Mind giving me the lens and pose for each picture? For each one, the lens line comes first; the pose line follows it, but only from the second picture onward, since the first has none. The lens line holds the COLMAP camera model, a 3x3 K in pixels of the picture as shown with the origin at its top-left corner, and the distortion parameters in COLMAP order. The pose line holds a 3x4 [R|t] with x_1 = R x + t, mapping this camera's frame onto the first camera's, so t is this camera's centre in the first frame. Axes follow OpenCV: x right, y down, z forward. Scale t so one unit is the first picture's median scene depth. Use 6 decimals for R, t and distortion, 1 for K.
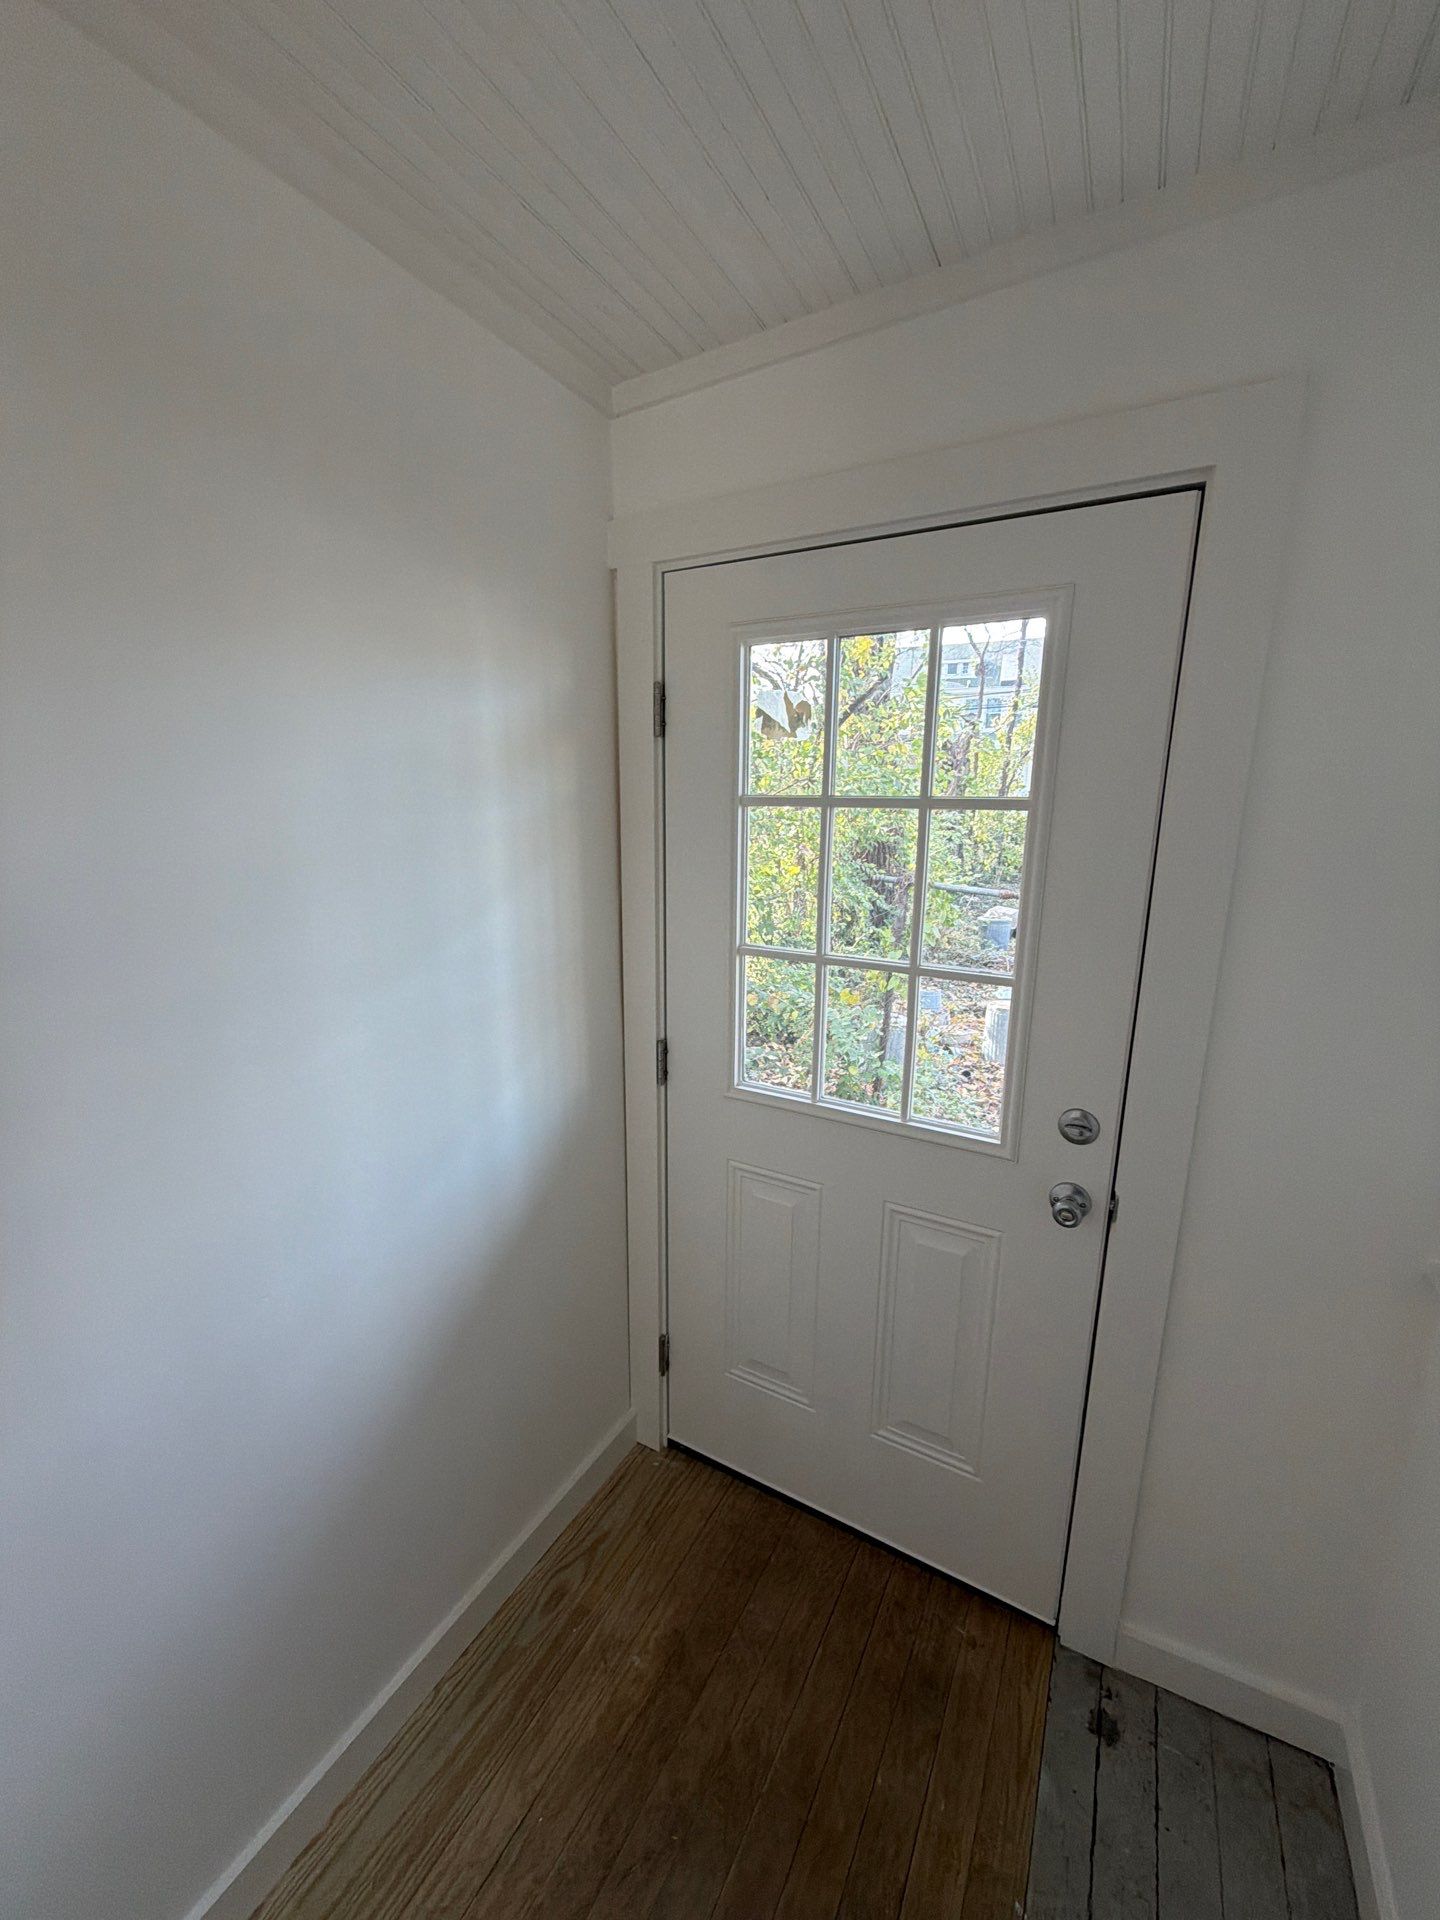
lens RADIAL K [[762.7, 0, 712.8], [0, 762.7, 961.9], [0, 0, 1]] dist [-0.001176, 0.000078]
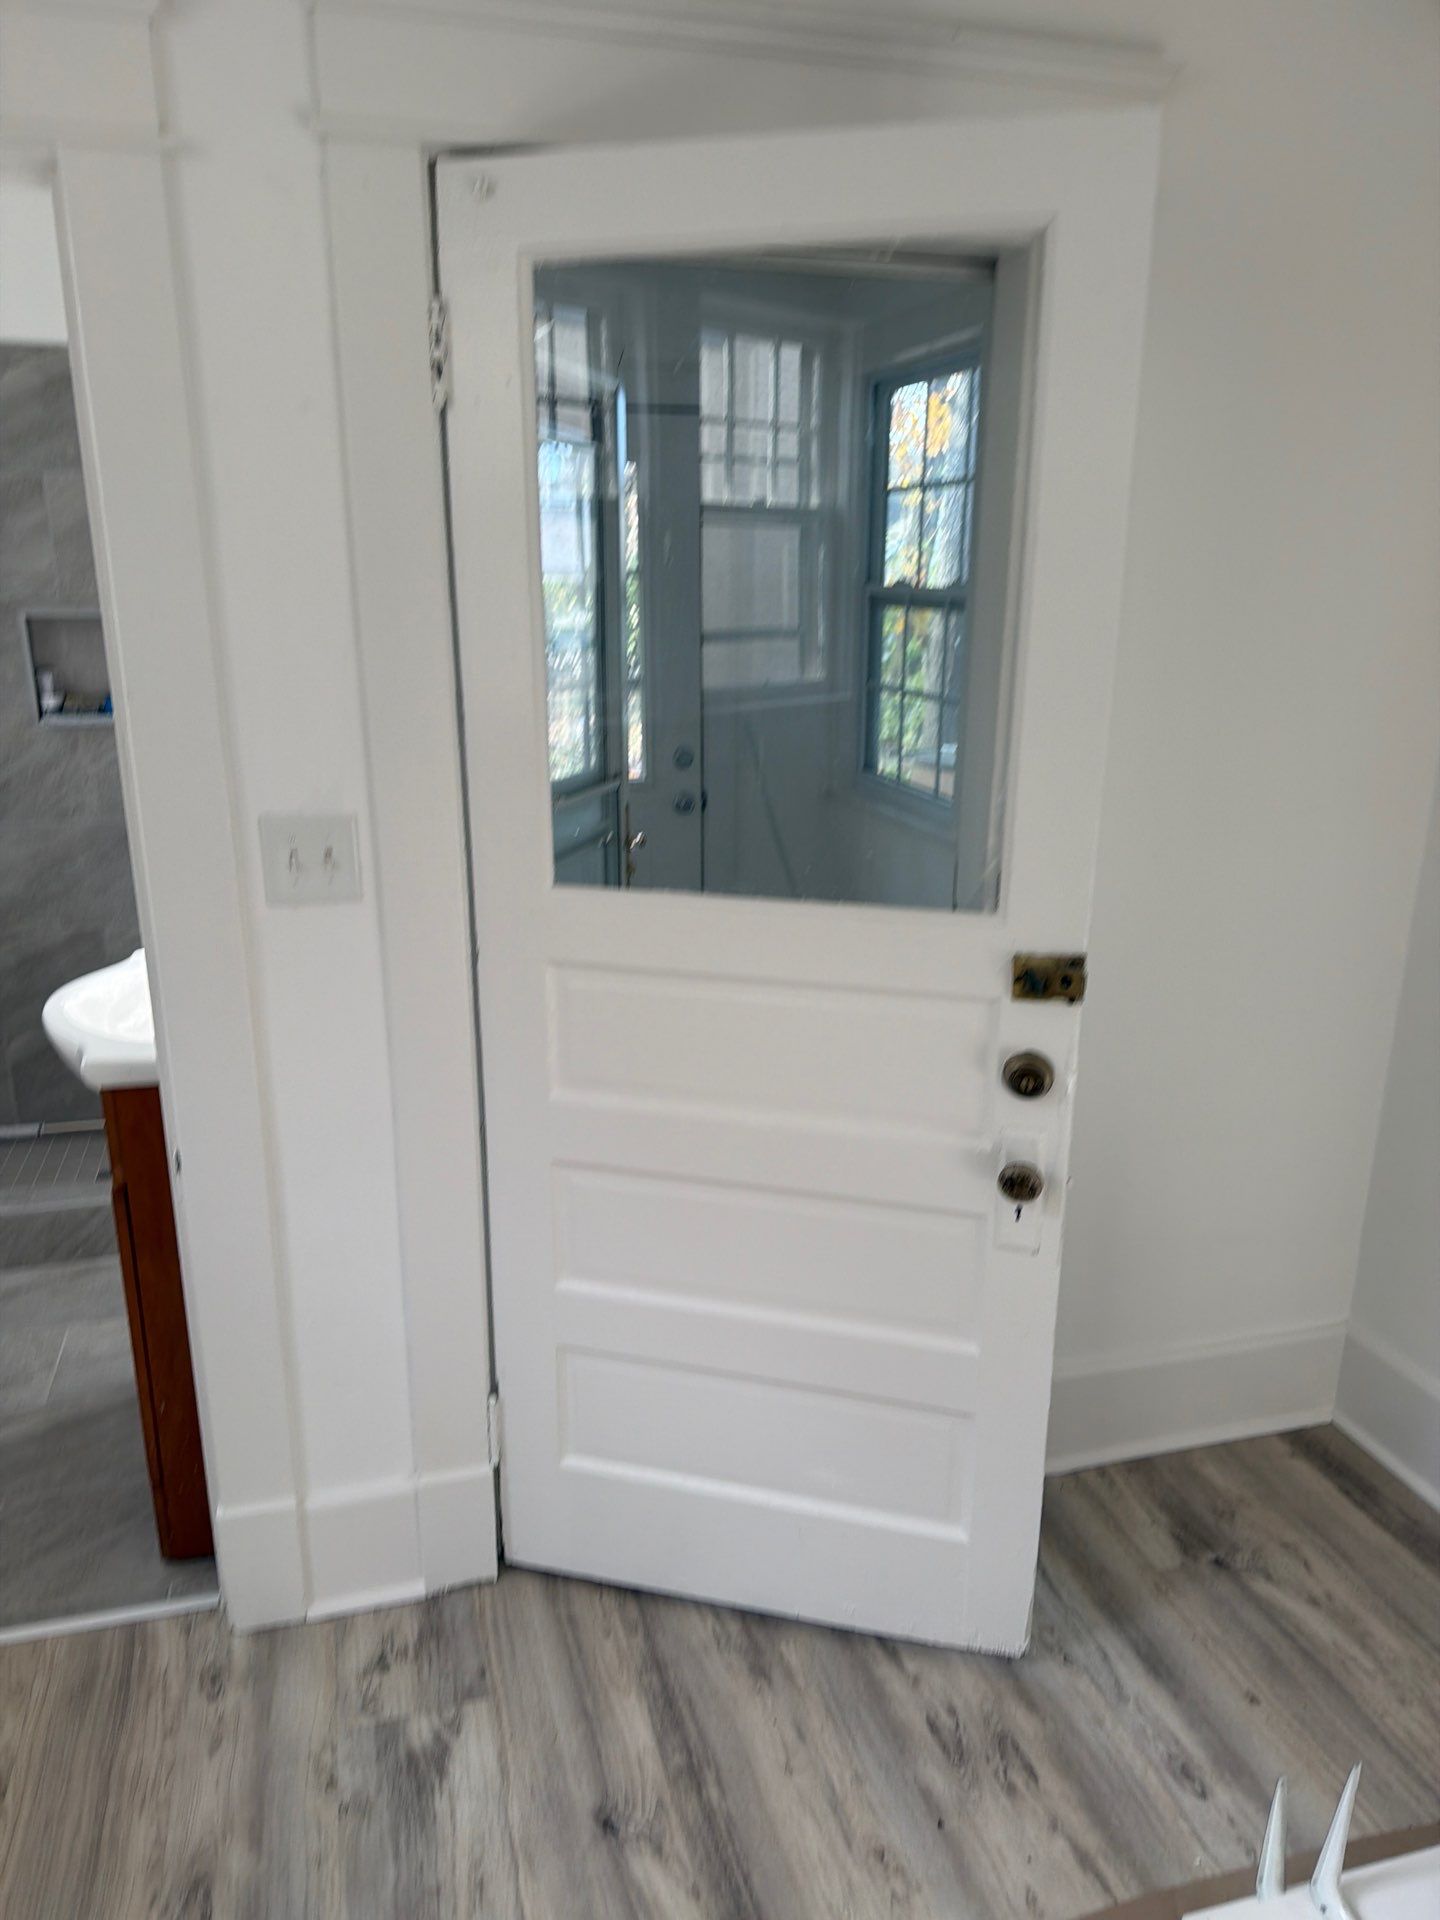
lens RADIAL K [[1357.0, 0, 701.1], [0, 1357.0, 999.3], [0, 0, 1]] dist [0.037390, -0.039026]
pose [[0.719788, -0.216075, 0.659709, -1.619212], [0.156487, 0.976368, 0.149053, 0.282033], [-0.676326, -0.004050, 0.736591, -1.307424]]
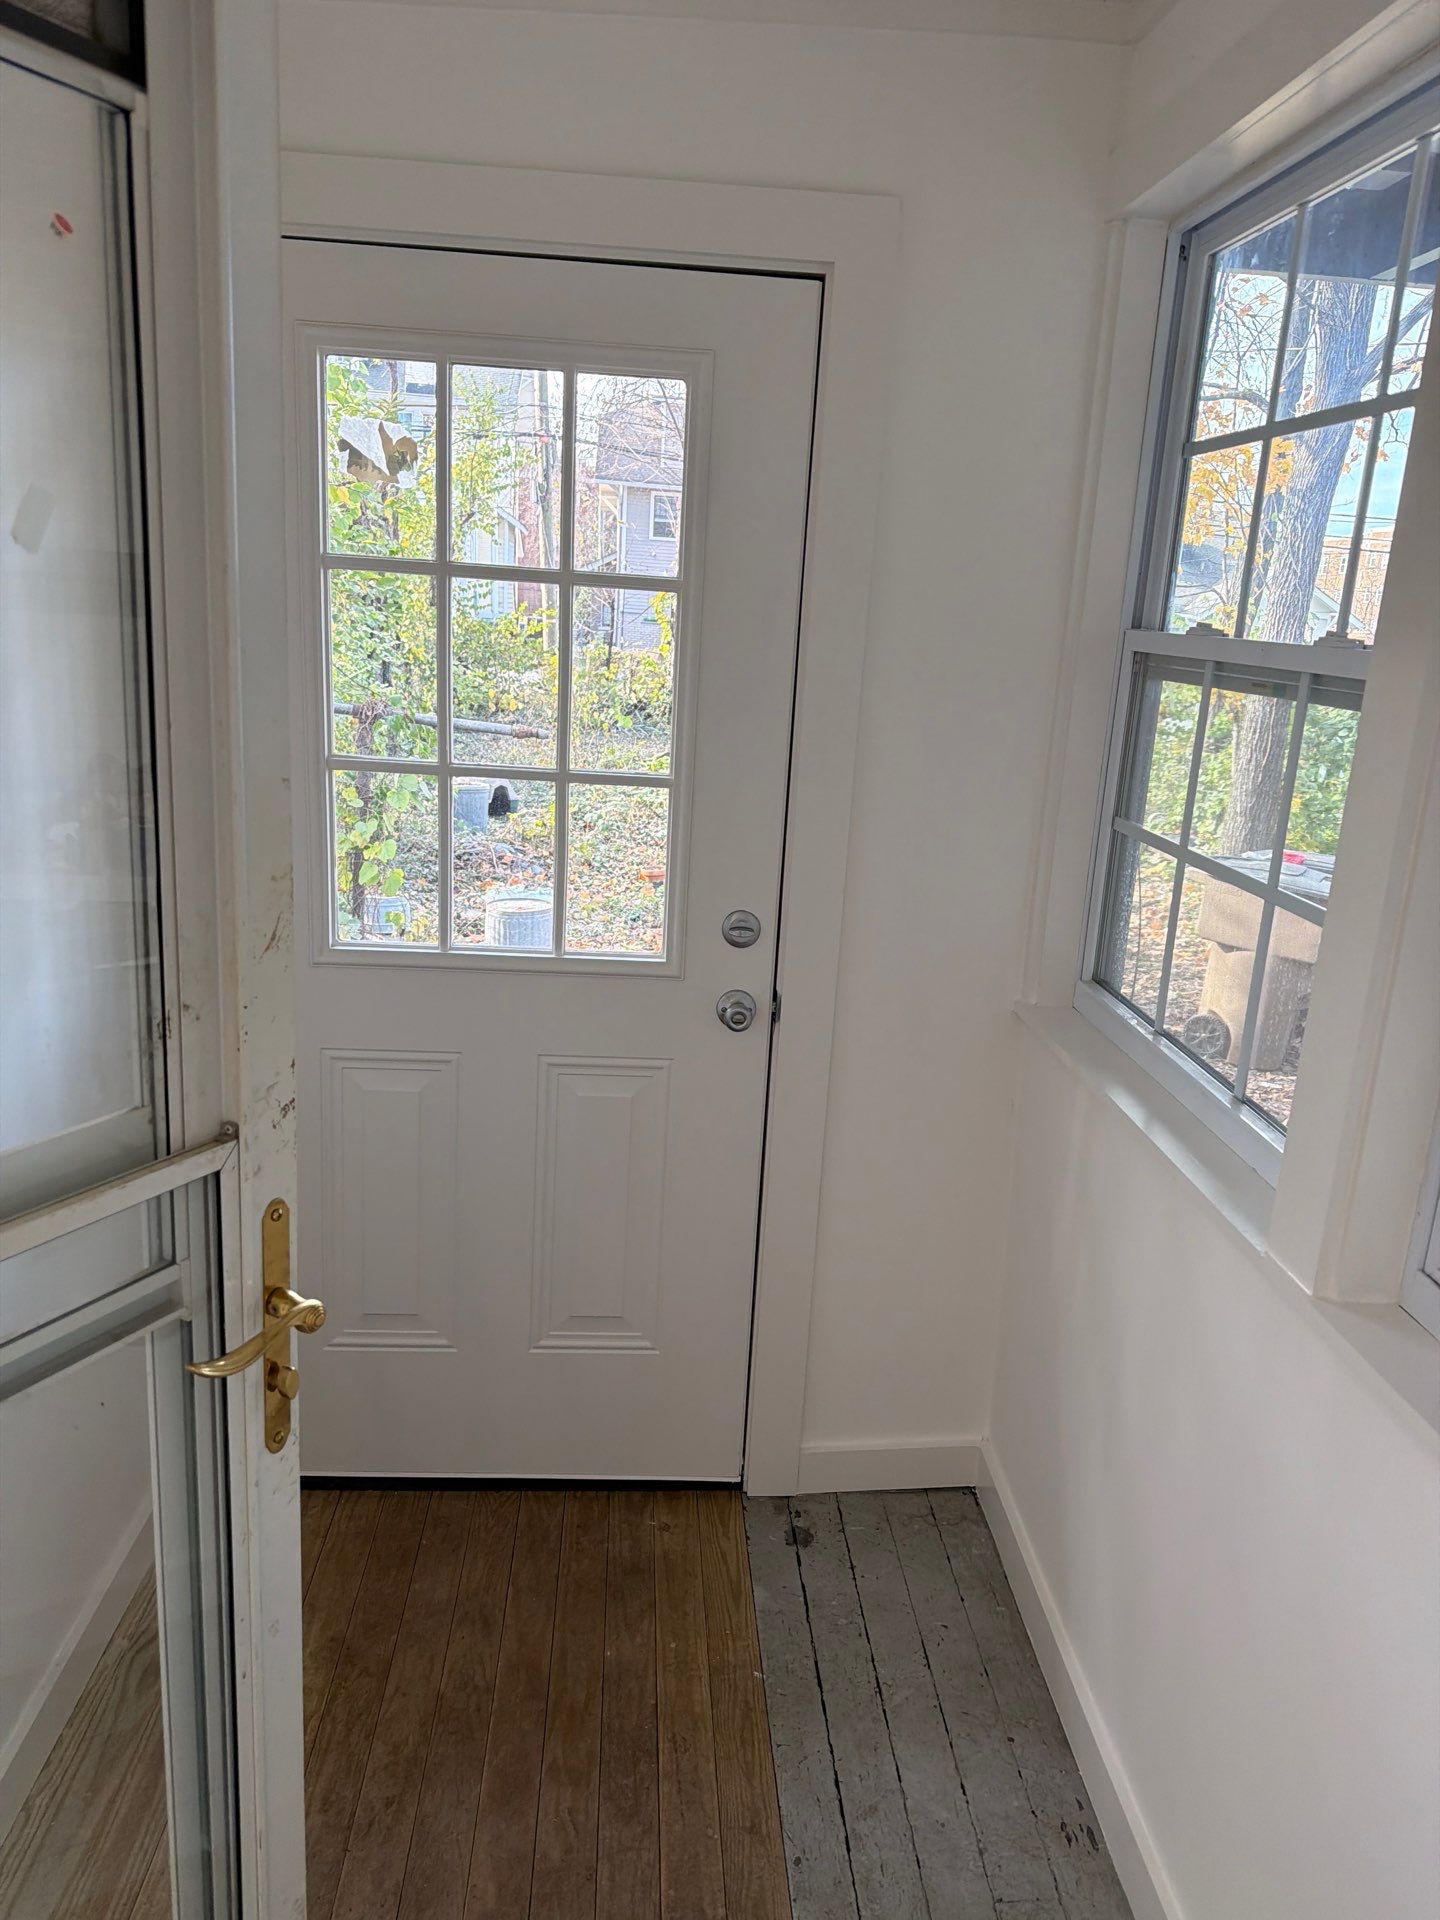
lens RADIAL K [[1357.0, 0, 722.8], [0, 1357.0, 960.2], [0, 0, 1]] dist [0.037390, -0.039026]
pose [[0.842667, -0.096671, 0.529685, -0.416275], [0.065816, 0.994867, 0.076864, 0.114434], [-0.534397, -0.029909, 0.844704, -0.401577]]
